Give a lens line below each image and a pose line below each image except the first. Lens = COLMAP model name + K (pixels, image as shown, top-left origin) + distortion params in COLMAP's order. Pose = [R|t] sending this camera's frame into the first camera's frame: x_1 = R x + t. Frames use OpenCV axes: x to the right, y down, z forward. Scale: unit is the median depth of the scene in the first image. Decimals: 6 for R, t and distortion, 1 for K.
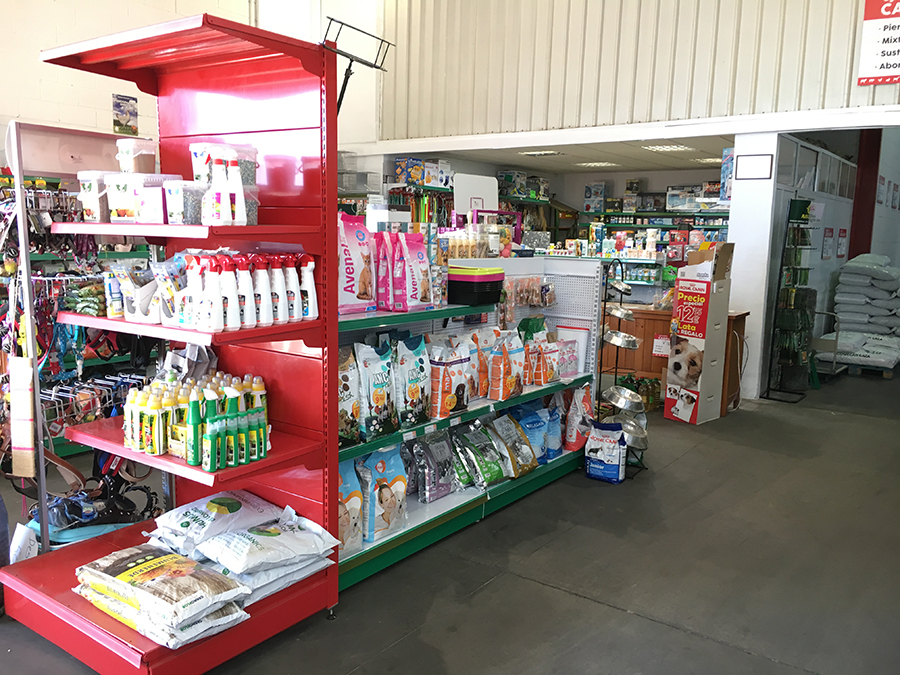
lens RADIAL K [[769.6, 0, 446.3], [0, 769.6, 339.7], [0, 0, 1]] dist [0.070566, -0.099810]
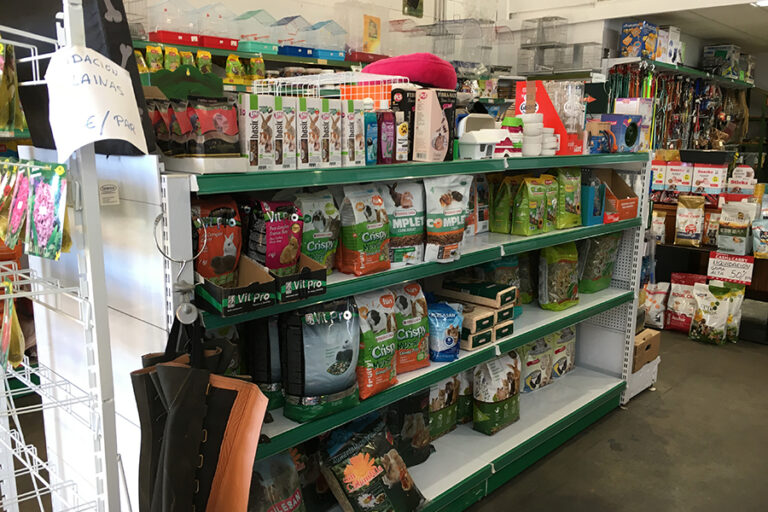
lens RADIAL K [[658.6, 0, 379.5], [0, 658.6, 258.3], [0, 0, 1]] dist [0.062073, -0.091075]
pose [[0.990856, 0.012234, -0.134370, -0.206580], [-0.005333, 0.998654, 0.051594, -0.039444], [0.134820, -0.050406, 0.989587, 0.313807]]
